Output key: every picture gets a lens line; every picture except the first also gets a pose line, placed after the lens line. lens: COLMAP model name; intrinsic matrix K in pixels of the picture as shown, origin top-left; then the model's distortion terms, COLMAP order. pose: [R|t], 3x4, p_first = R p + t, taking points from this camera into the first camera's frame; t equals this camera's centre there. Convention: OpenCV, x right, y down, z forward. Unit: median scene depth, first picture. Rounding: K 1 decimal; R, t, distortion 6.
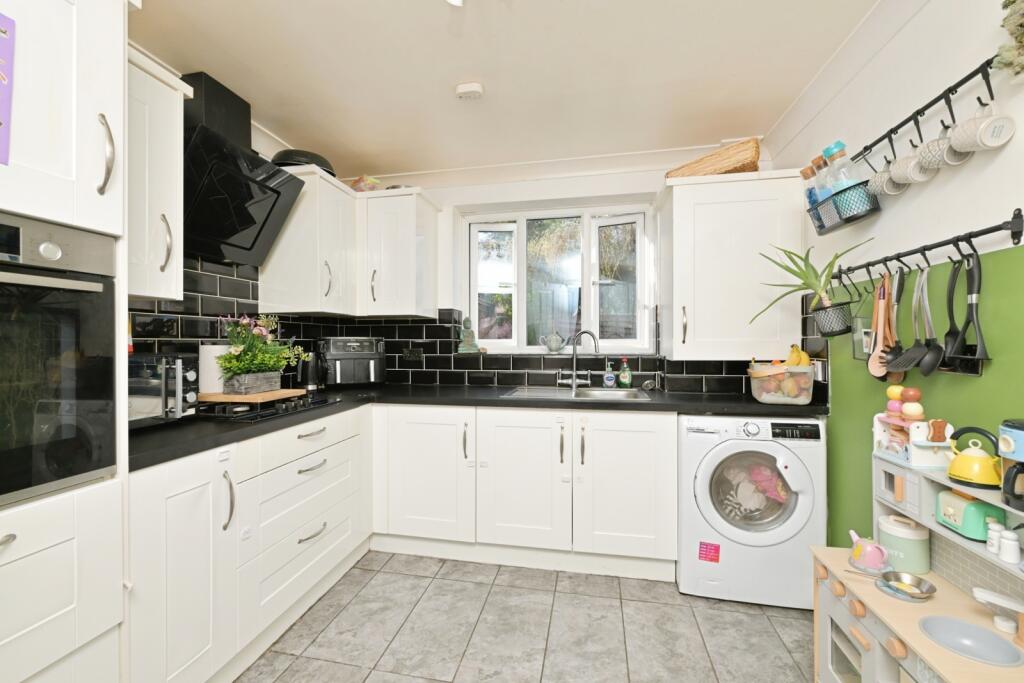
lens RADIAL K [[422.3, 0, 512.5], [0, 422.3, 341.5], [0, 0, 1]] dist [-0.000682, -0.001385]
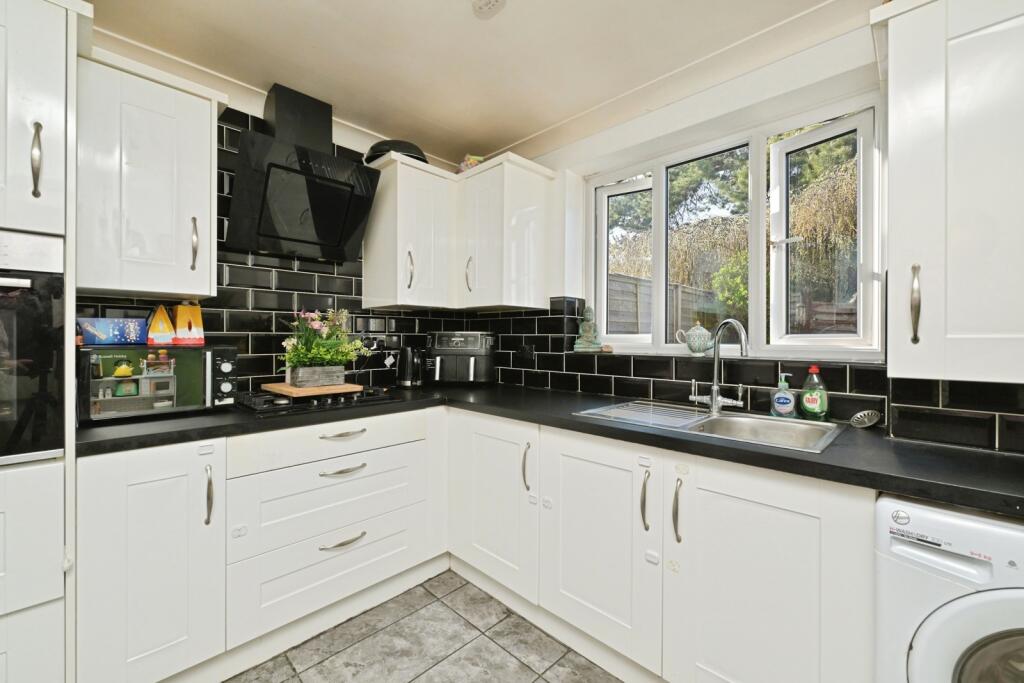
lens RADIAL K [[422.3, 0, 509.9], [0, 422.3, 337.7], [0, 0, 1]] dist [-0.000682, -0.001385]
pose [[0.834603, 0.005631, -0.550823, 0.238092], [-0.006047, 0.999981, 0.001060, 0.001434], [0.550819, 0.002446, 0.834621, 0.295497]]
